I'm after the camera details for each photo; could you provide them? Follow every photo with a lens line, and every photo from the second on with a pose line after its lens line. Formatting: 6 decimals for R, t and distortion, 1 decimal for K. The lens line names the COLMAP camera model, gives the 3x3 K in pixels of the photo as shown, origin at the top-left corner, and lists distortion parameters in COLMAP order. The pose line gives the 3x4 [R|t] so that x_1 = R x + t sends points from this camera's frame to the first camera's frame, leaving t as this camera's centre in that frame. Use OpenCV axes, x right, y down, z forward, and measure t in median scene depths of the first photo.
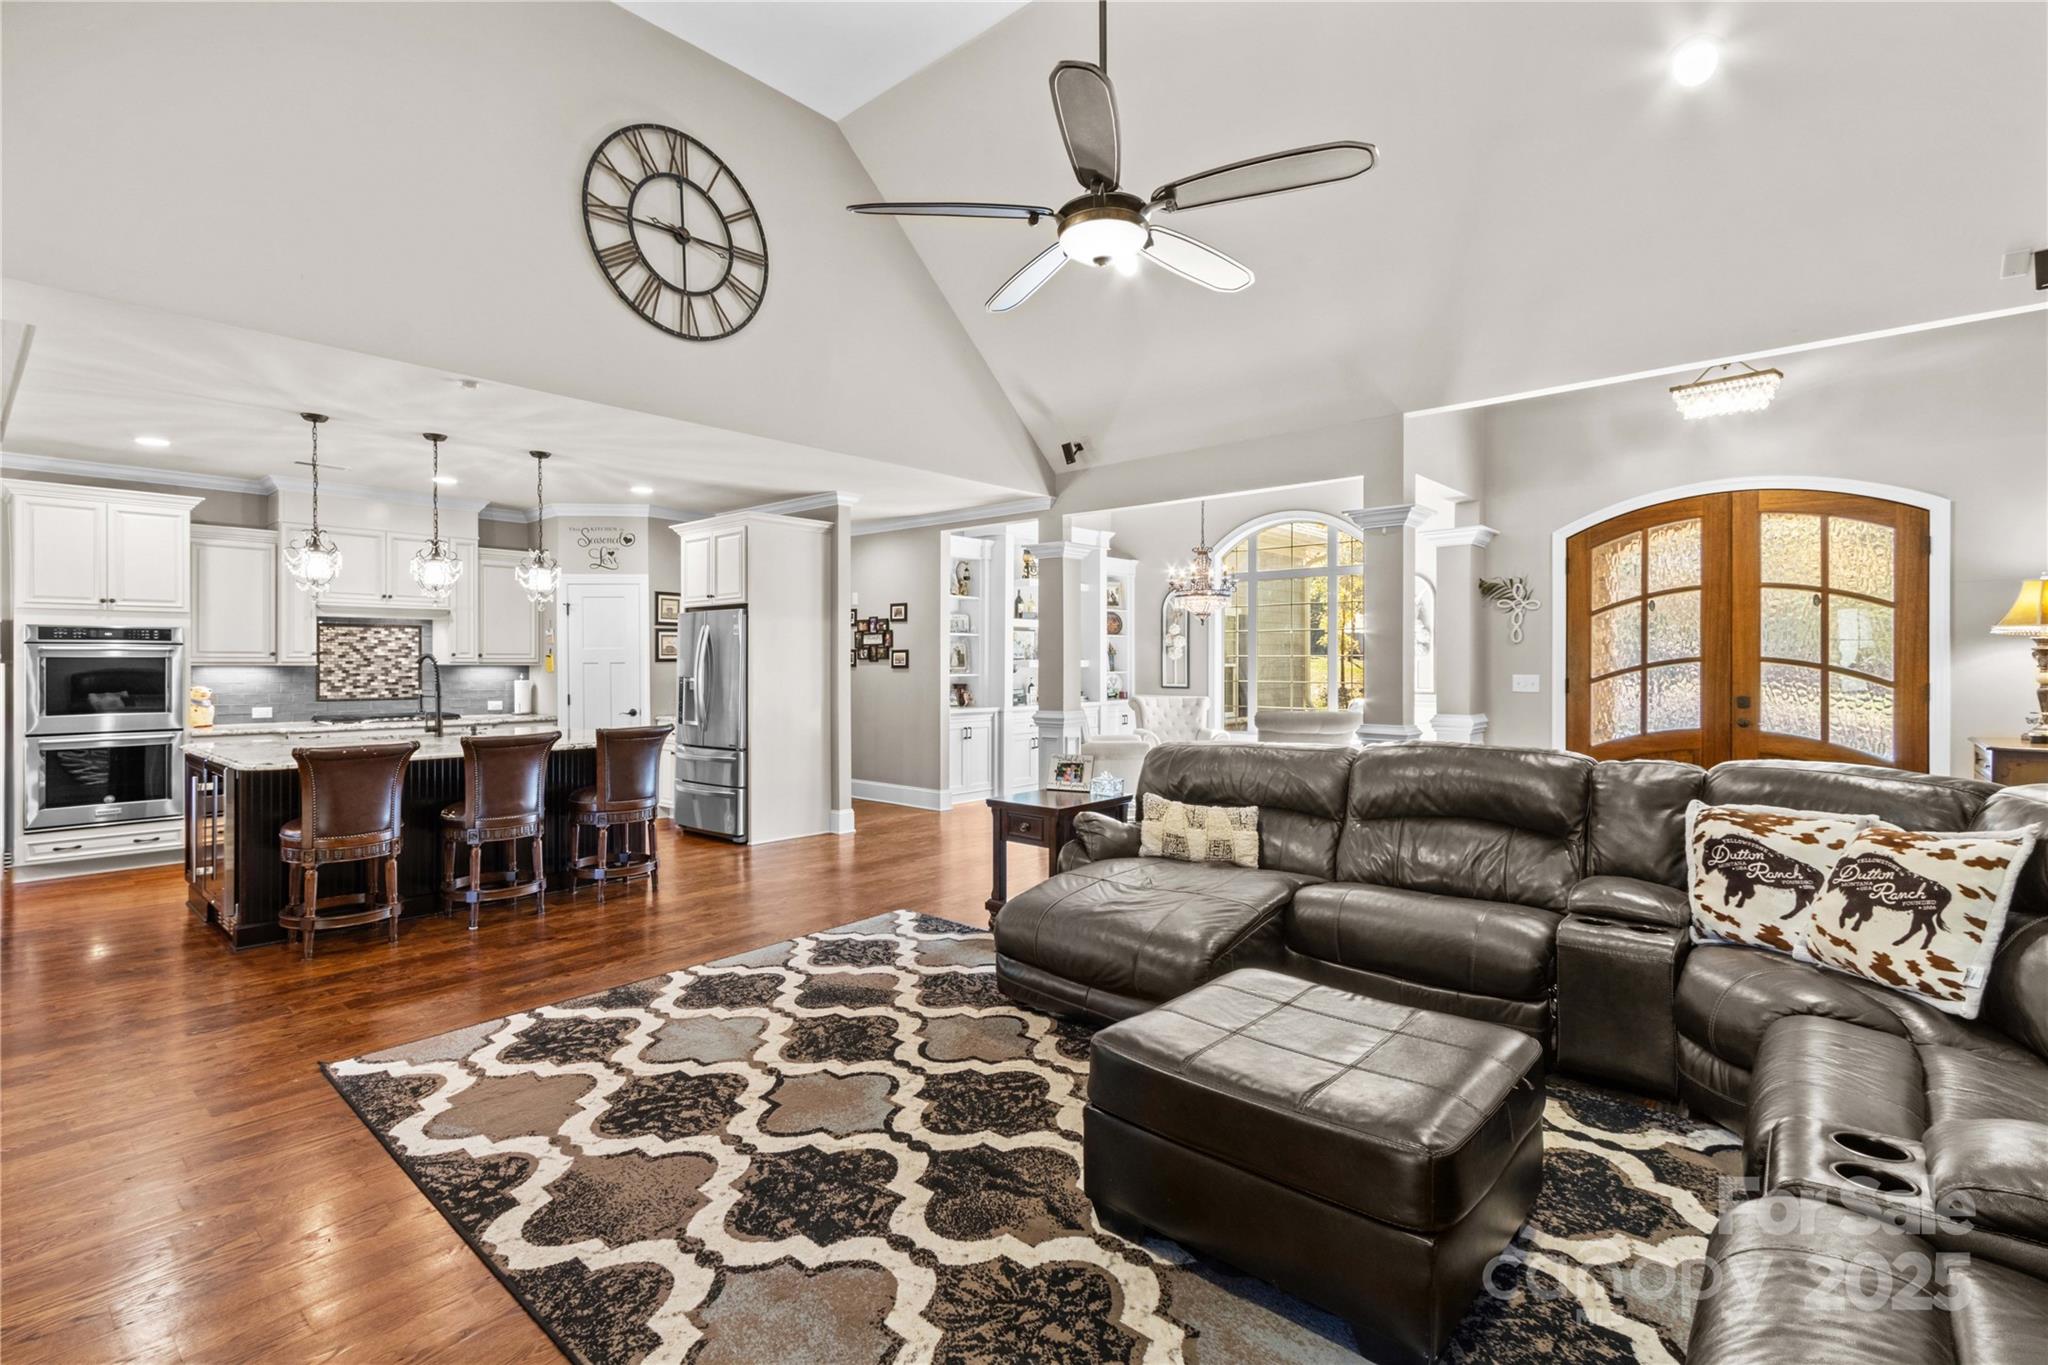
lens RADIAL K [[950.4, 0, 976.2], [0, 950.4, 666.3], [0, 0, 1]] dist [0.008795, -0.003508]
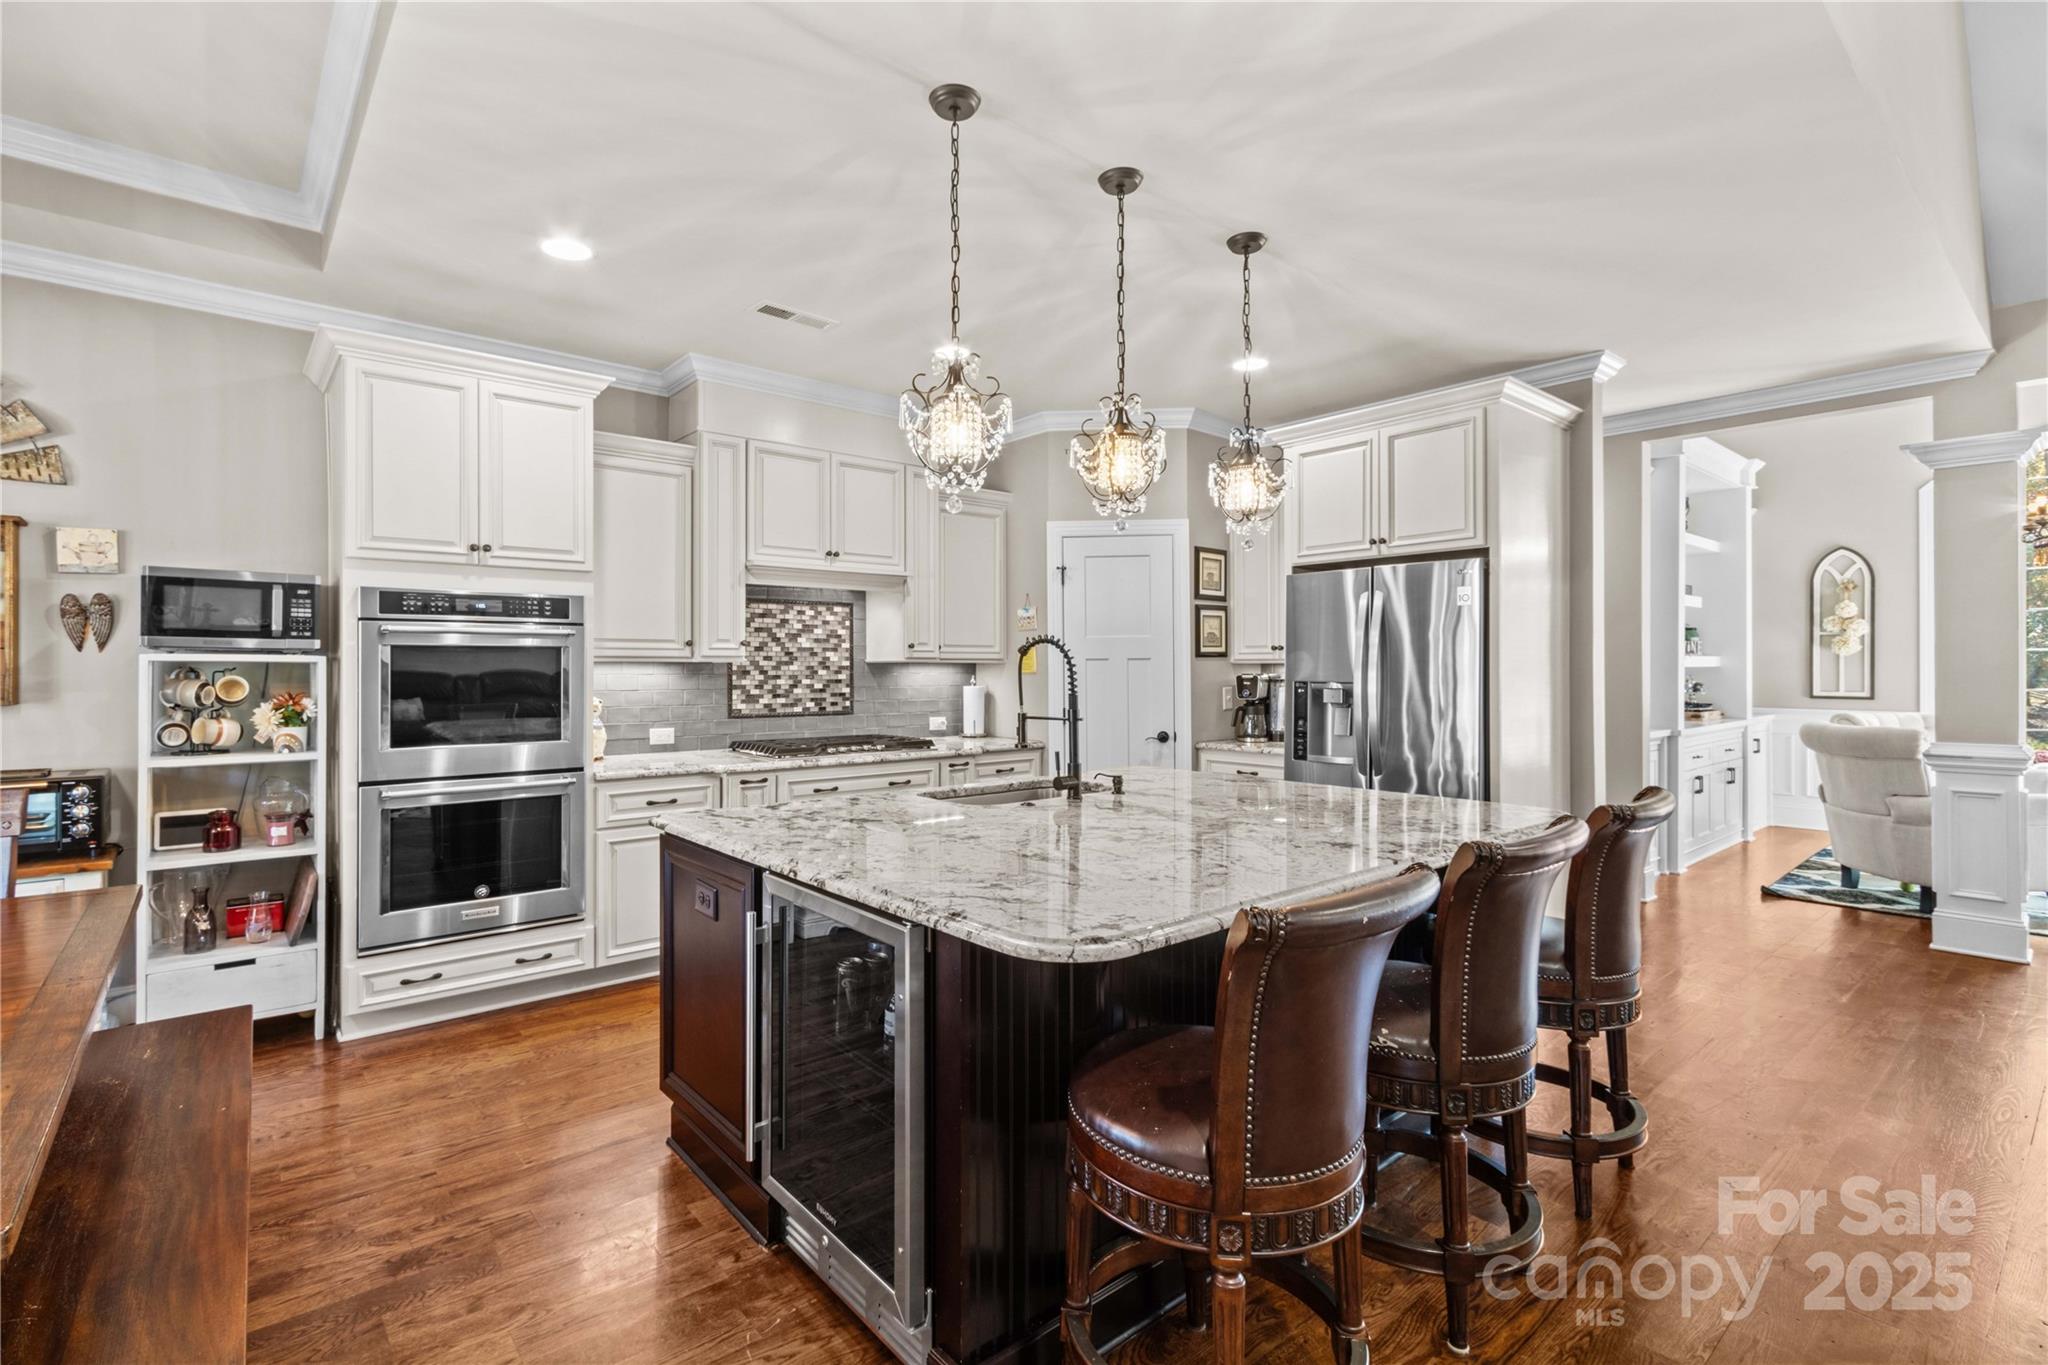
lens RADIAL K [[950.4, 0, 968.7], [0, 950.4, 668.3], [0, 0, 1]] dist [0.008795, -0.003508]
pose [[0.988356, -0.001094, -0.152154, -0.514392], [0.000767, 0.999997, -0.002208, 0.005345], [0.152156, 0.002065, 0.988354, 0.461864]]
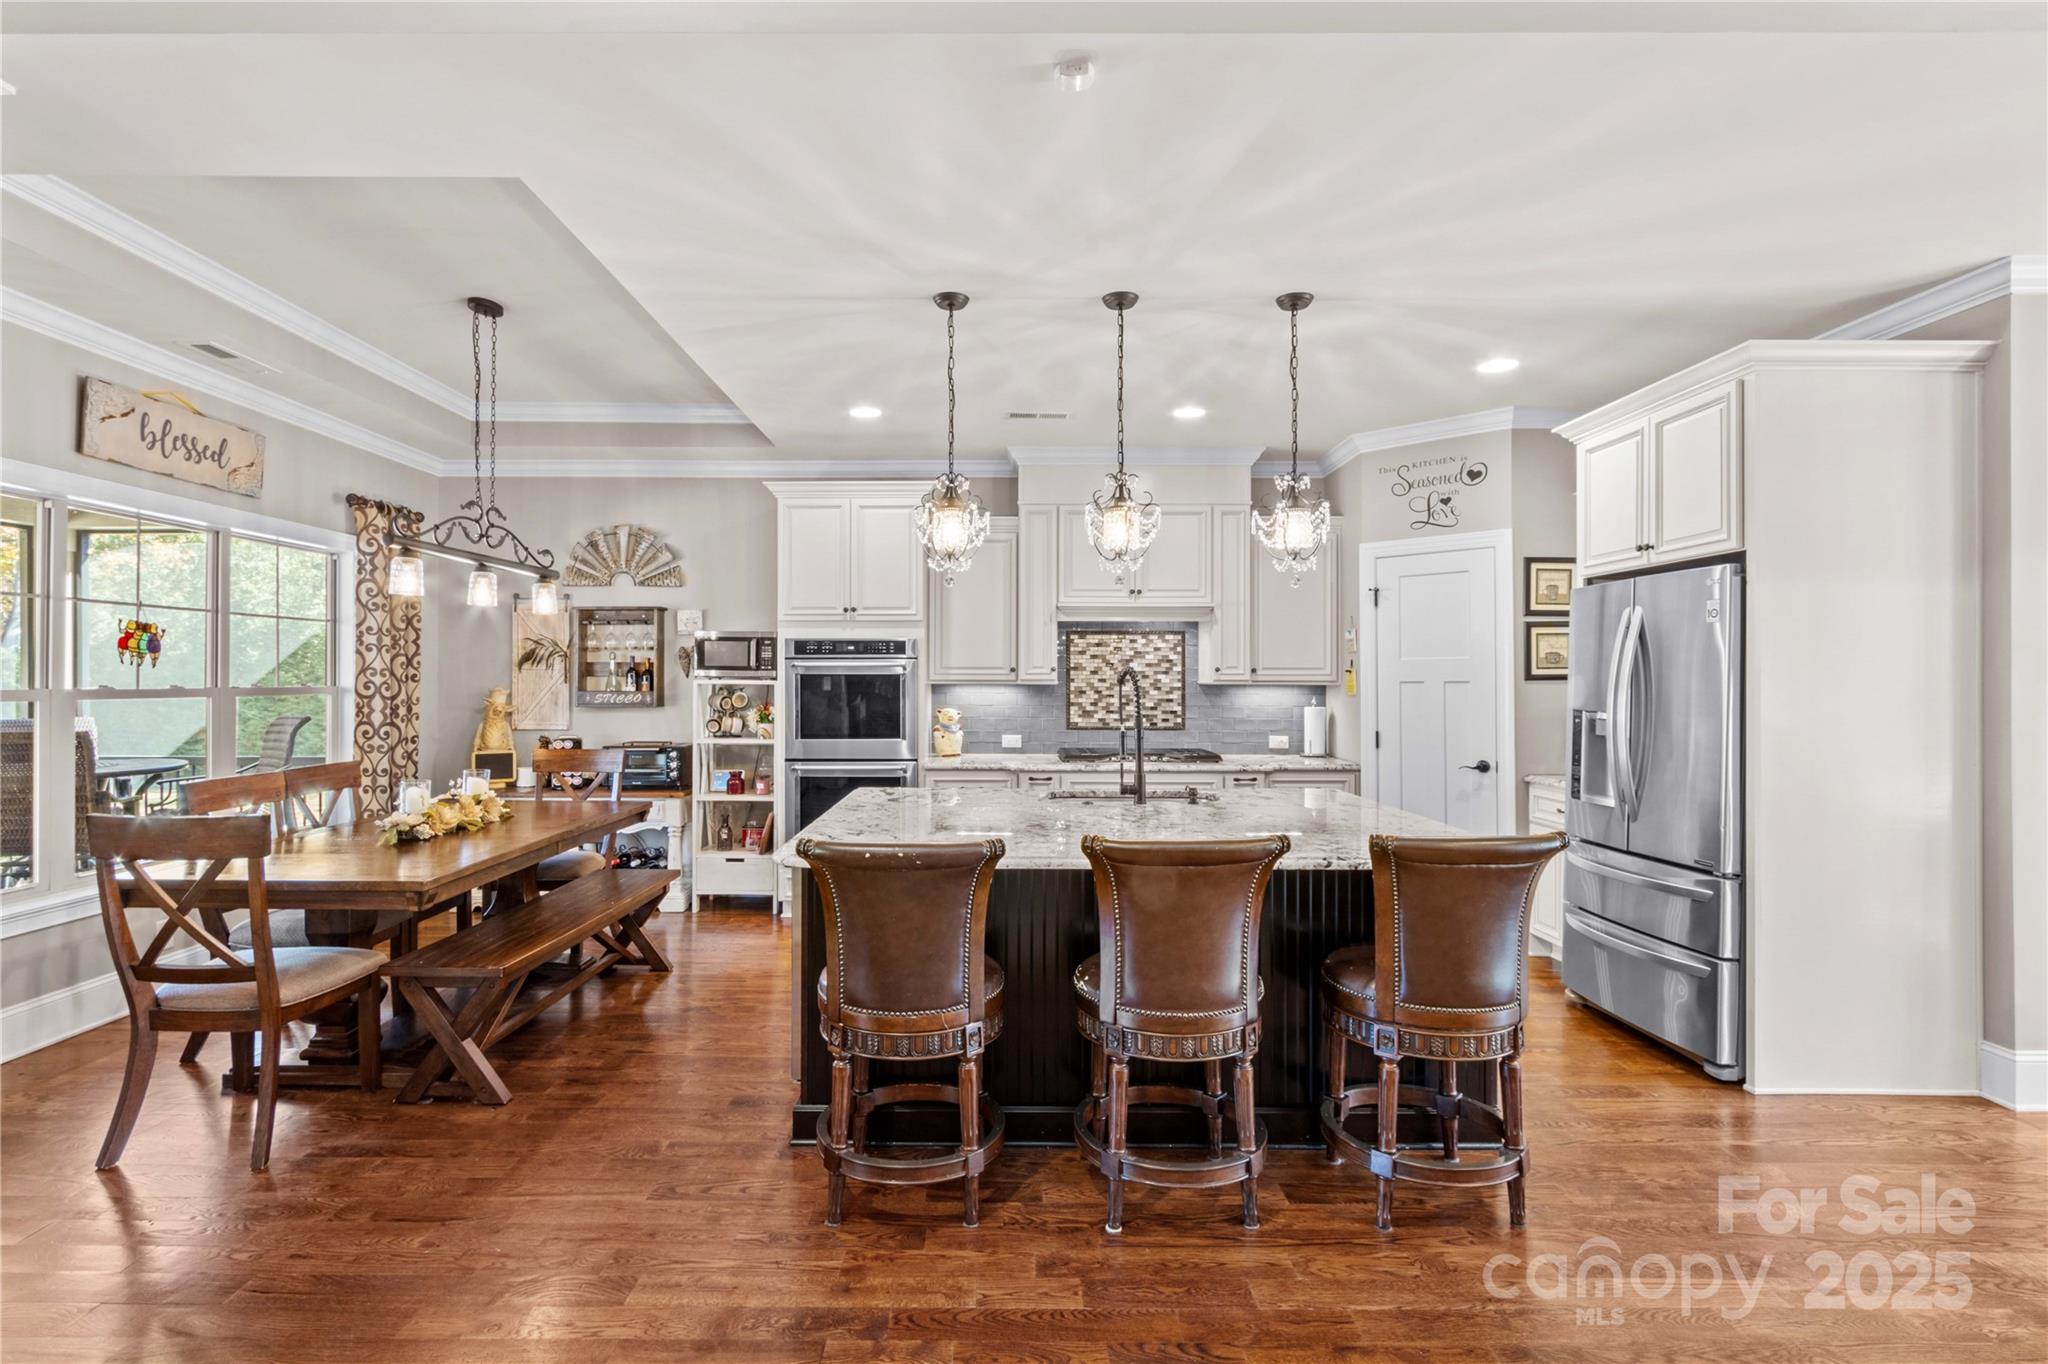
lens RADIAL K [[950.4, 0, 1002.7], [0, 950.4, 681.0], [0, 0, 1]] dist [0.008795, -0.003508]
pose [[0.675471, 0.002965, -0.737381, -0.165186], [-0.004528, 0.999990, -0.000127, -0.003733], [0.737373, 0.003425, 0.675477, 0.499472]]
